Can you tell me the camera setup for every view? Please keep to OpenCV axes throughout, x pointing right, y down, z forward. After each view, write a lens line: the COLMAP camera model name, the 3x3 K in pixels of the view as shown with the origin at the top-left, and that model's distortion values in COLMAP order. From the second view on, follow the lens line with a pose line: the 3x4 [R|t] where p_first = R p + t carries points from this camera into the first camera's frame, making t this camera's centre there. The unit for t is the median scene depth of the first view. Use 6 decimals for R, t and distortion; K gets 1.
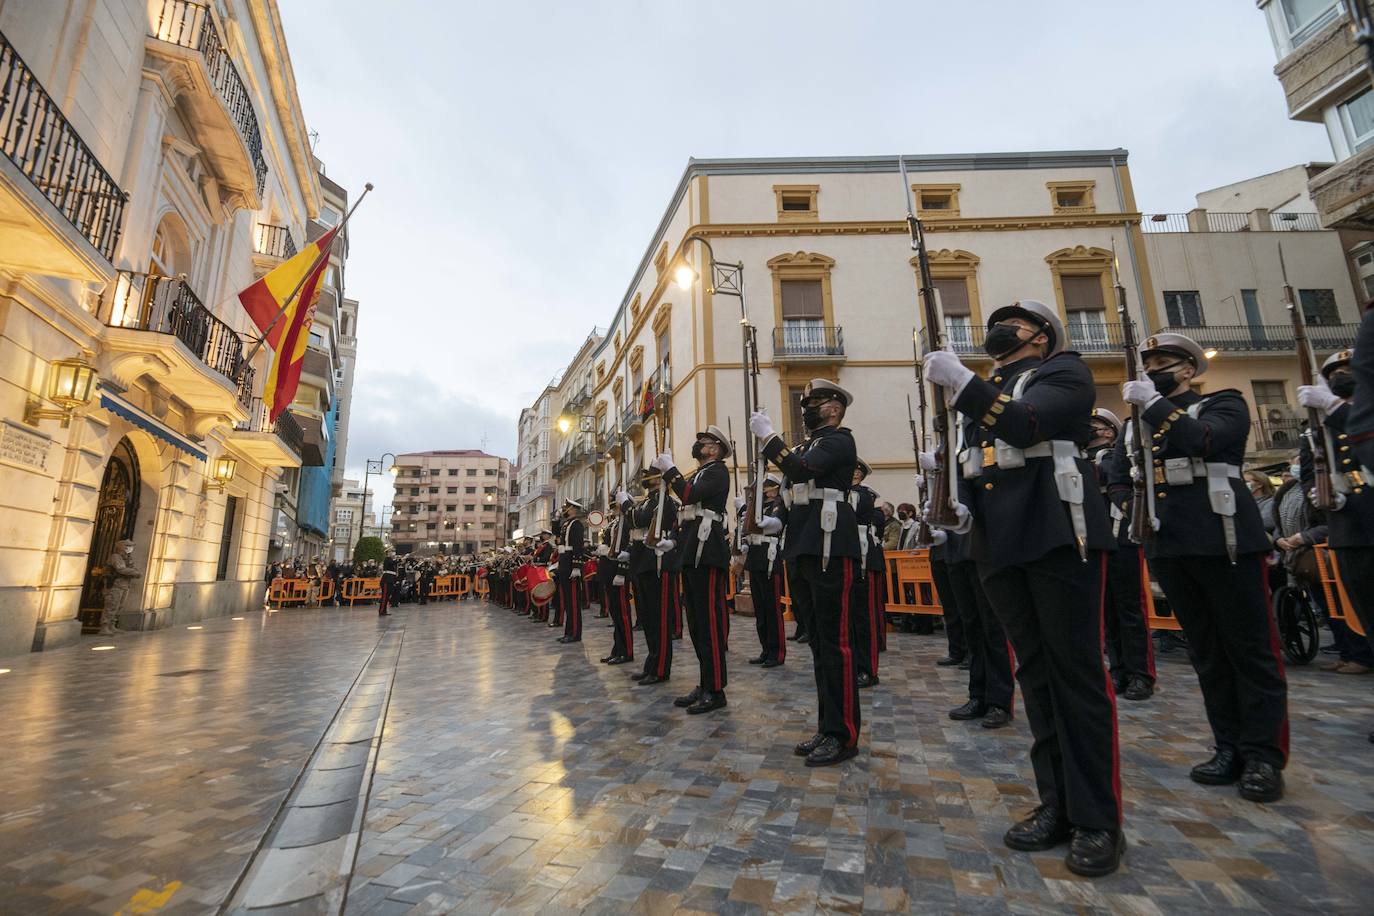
lens RADIAL K [[555.1, 0, 687.0], [0, 555.1, 458.0], [0, 0, 1]] dist [-0.000498, -0.000542]
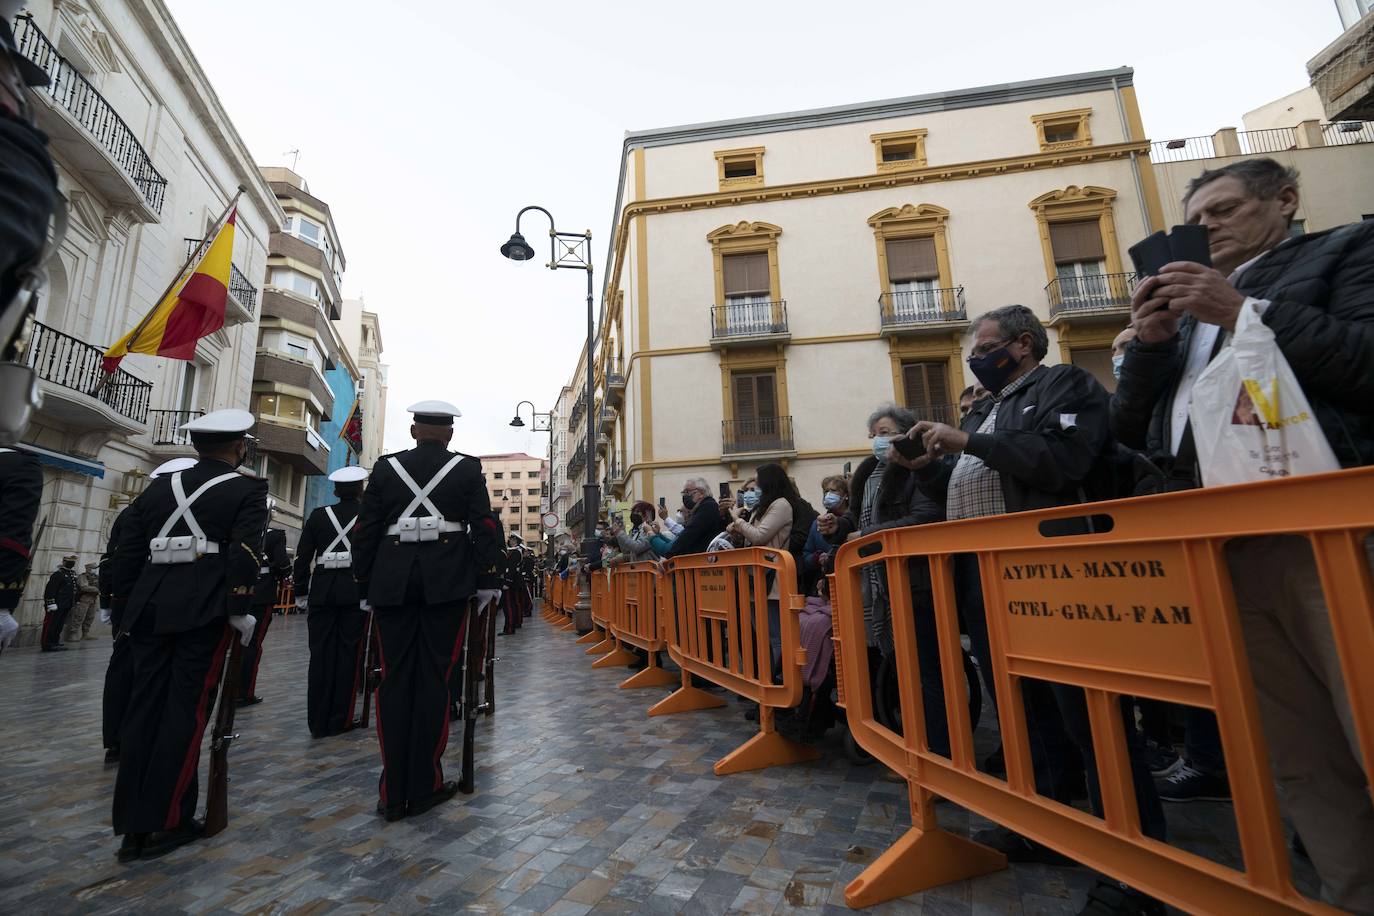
lens RADIAL K [[555.7, 0, 695.3], [0, 555.7, 459.8], [0, 0, 1]] dist [-0.001992, -0.000093]
pose [[0.992621, -0.038024, -0.115139, 0.218962], [0.039318, 0.999186, 0.008989, 0.006299], [0.114703, -0.013450, 0.993309, 0.084276]]
